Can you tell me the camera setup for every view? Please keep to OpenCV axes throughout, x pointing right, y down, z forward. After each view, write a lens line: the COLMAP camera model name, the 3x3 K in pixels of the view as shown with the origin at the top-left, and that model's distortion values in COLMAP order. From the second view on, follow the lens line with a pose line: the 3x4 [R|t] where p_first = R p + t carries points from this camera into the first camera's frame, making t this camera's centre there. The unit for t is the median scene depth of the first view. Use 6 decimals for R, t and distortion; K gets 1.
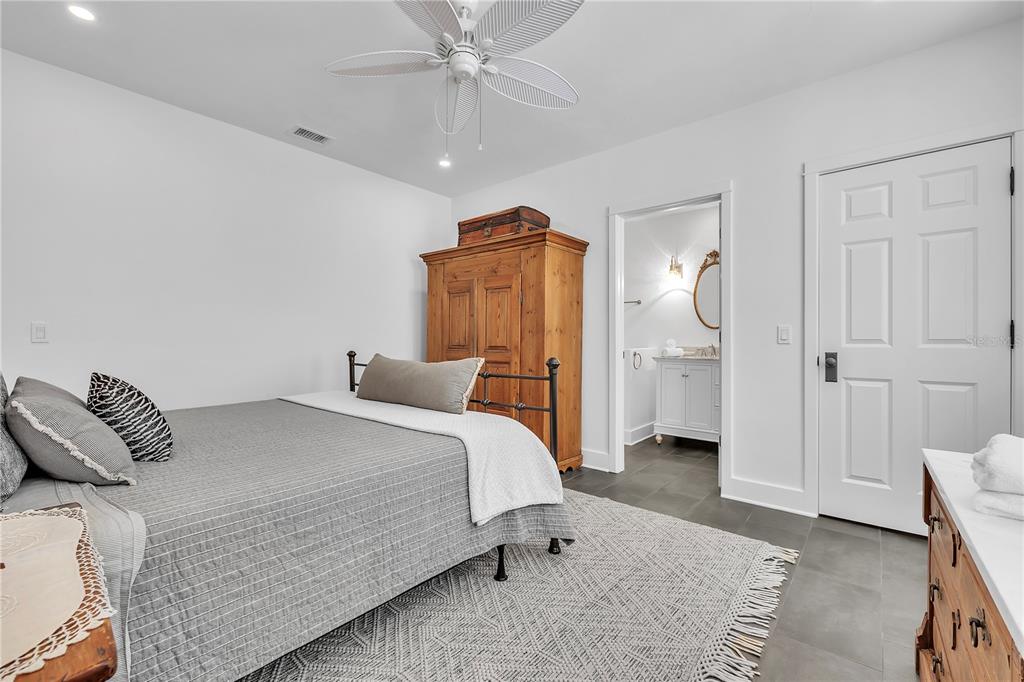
lens RADIAL K [[437.7, 0, 514.6], [0, 437.7, 341.0], [0, 0, 1]] dist [0.000471, -0.000361]
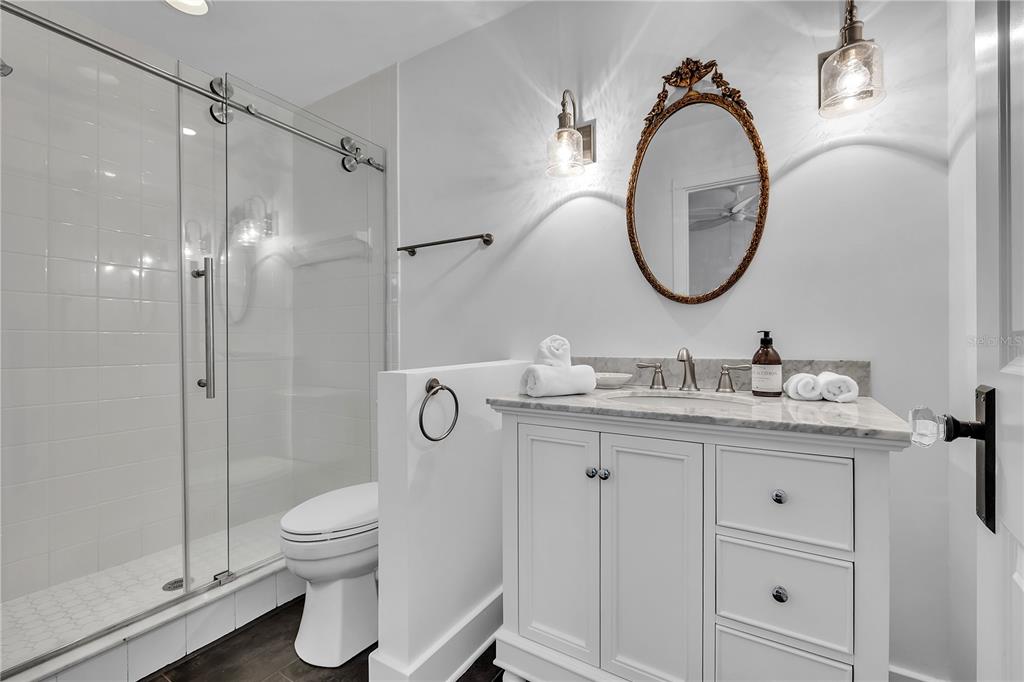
lens RADIAL K [[437.7, 0, 508.5], [0, 437.7, 345.0], [0, 0, 1]] dist [0.000471, -0.000361]
pose [[0.991285, -0.003681, 0.131683, 0.274712], [0.003719, 0.999993, -0.000042, 0.002739], [-0.131682, 0.000531, 0.991292, 0.679758]]
